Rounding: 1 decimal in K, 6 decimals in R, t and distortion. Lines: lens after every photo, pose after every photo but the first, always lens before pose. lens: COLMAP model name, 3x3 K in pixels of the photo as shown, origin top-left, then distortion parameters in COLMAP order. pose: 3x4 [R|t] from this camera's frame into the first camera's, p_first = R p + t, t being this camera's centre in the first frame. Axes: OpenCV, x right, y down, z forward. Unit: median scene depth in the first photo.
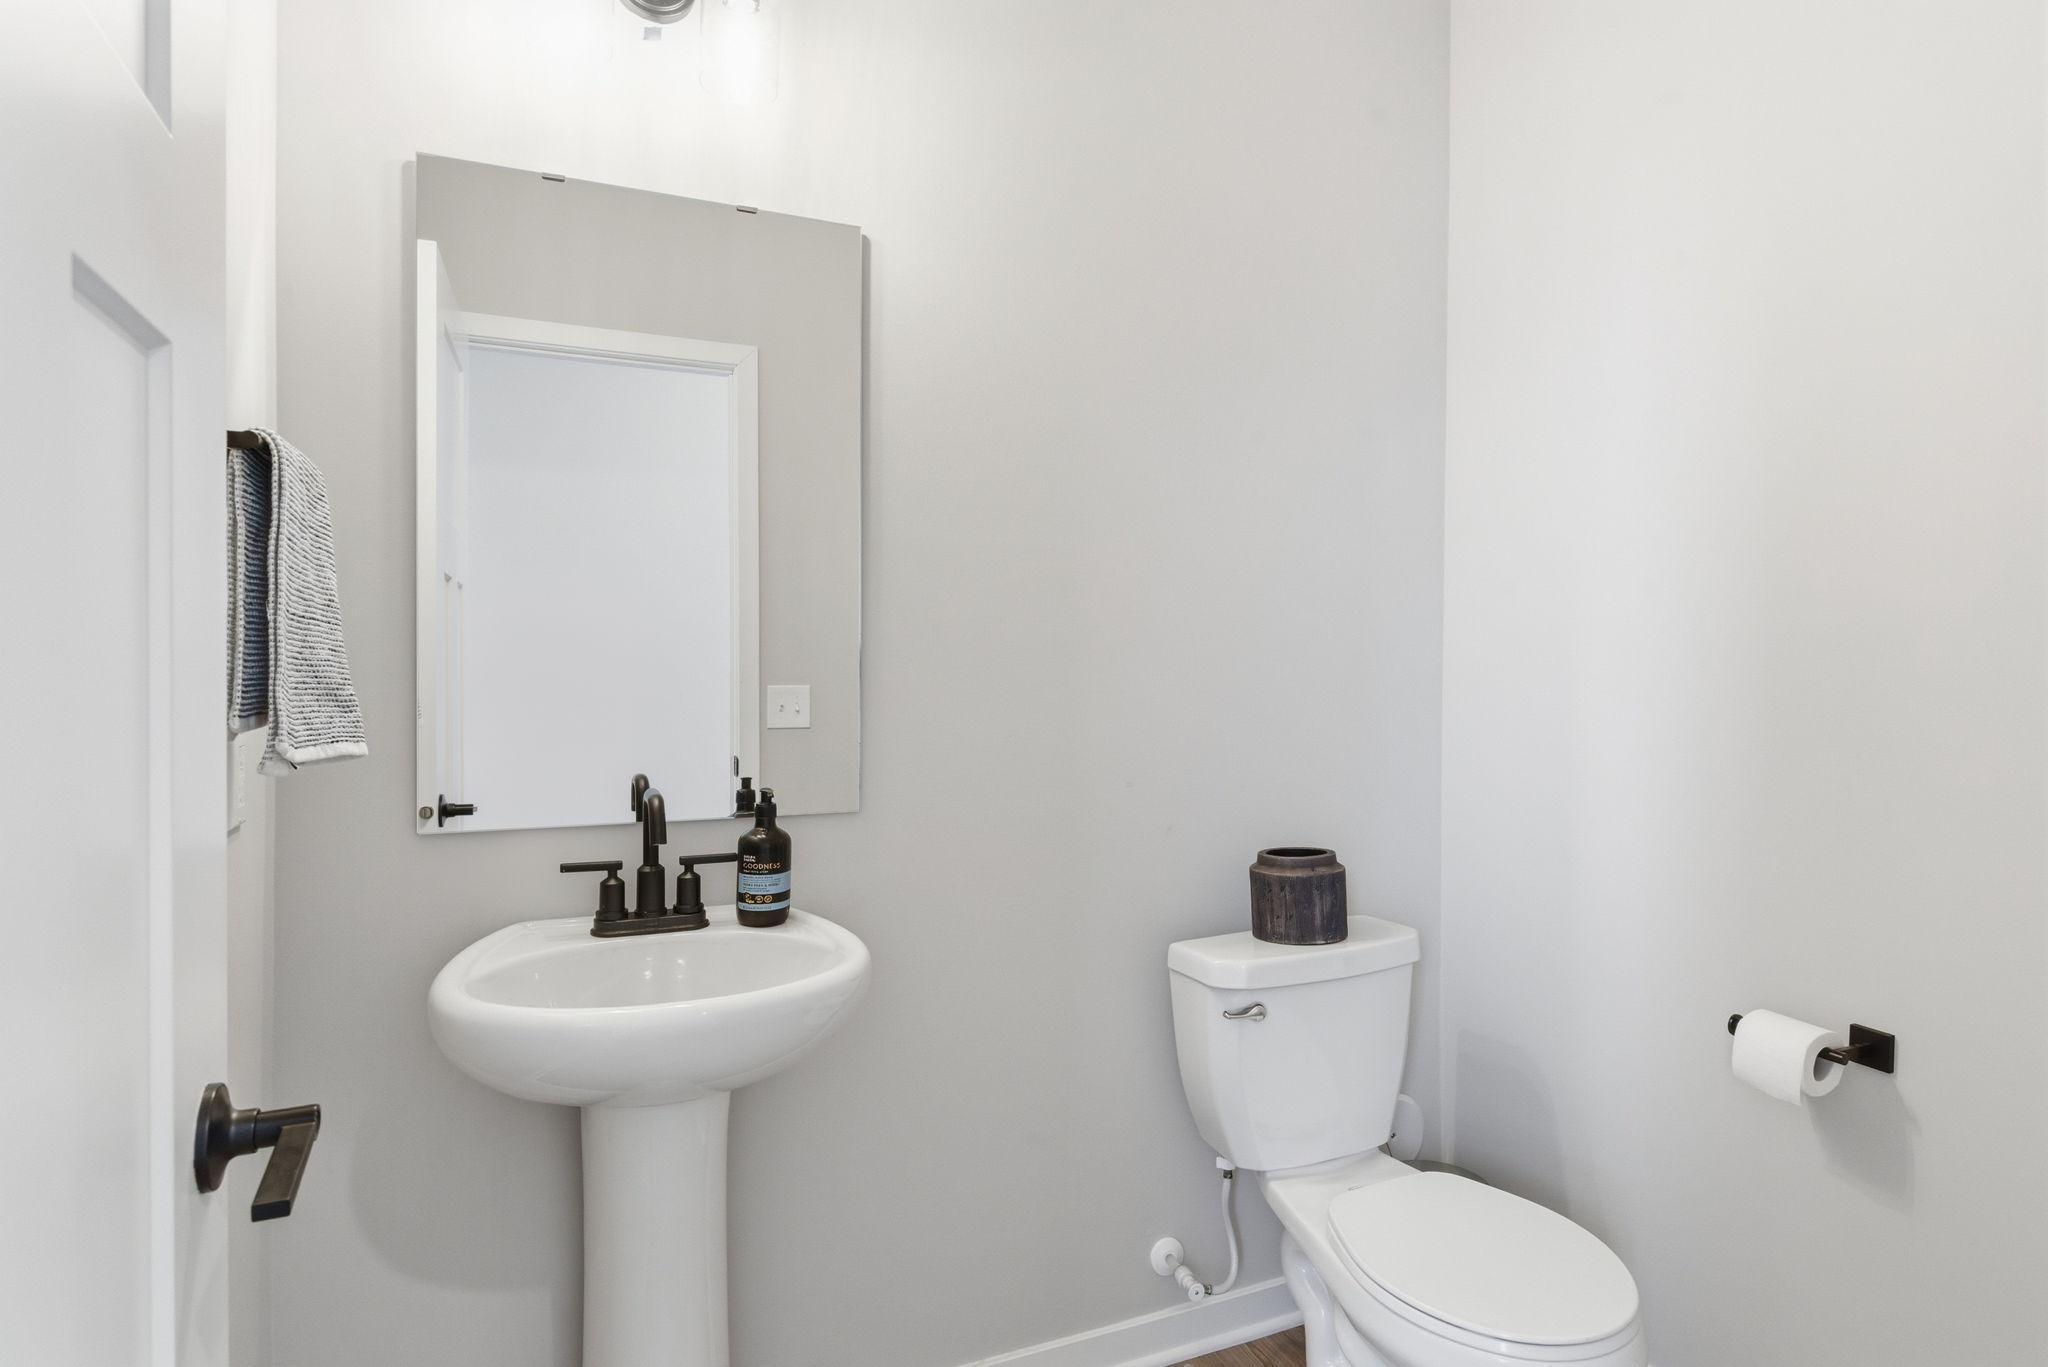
lens RADIAL K [[985.2, 0, 1021.6], [0, 985.2, 668.5], [0, 0, 1]] dist [-0.000206, -0.000335]
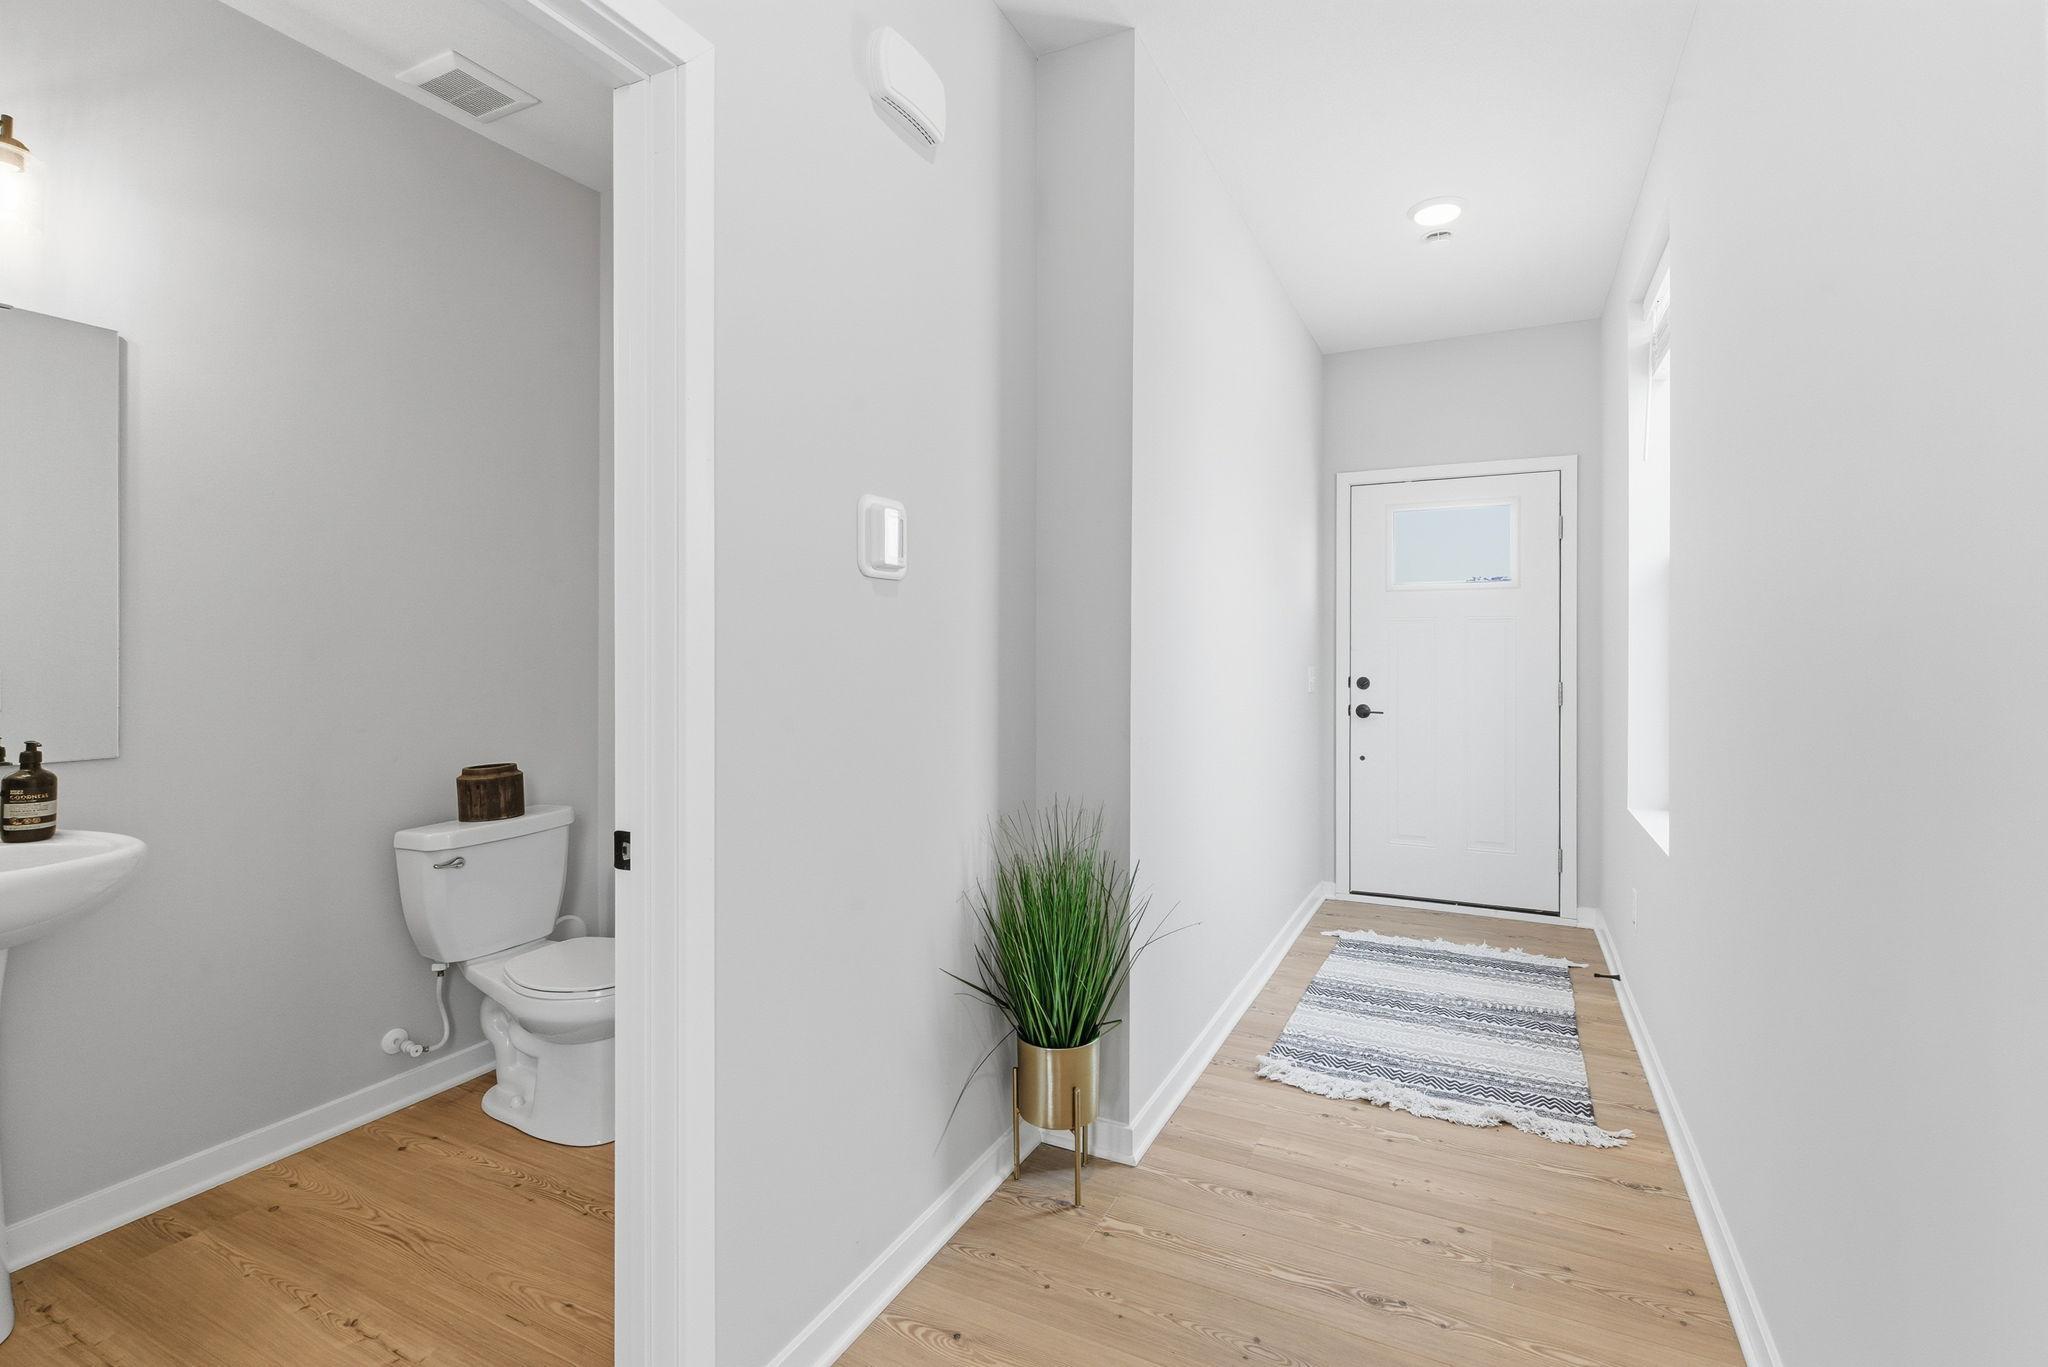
lens RADIAL K [[891.7, 0, 1022.0], [0, 891.7, 655.7], [0, 0, 1]] dist [-0.003033, -0.000552]
pose [[0.748384, -0.002703, 0.663260, -0.038595], [-0.005020, 0.999940, 0.009739, -0.013559], [-0.663247, -0.010618, 0.748325, -0.699077]]
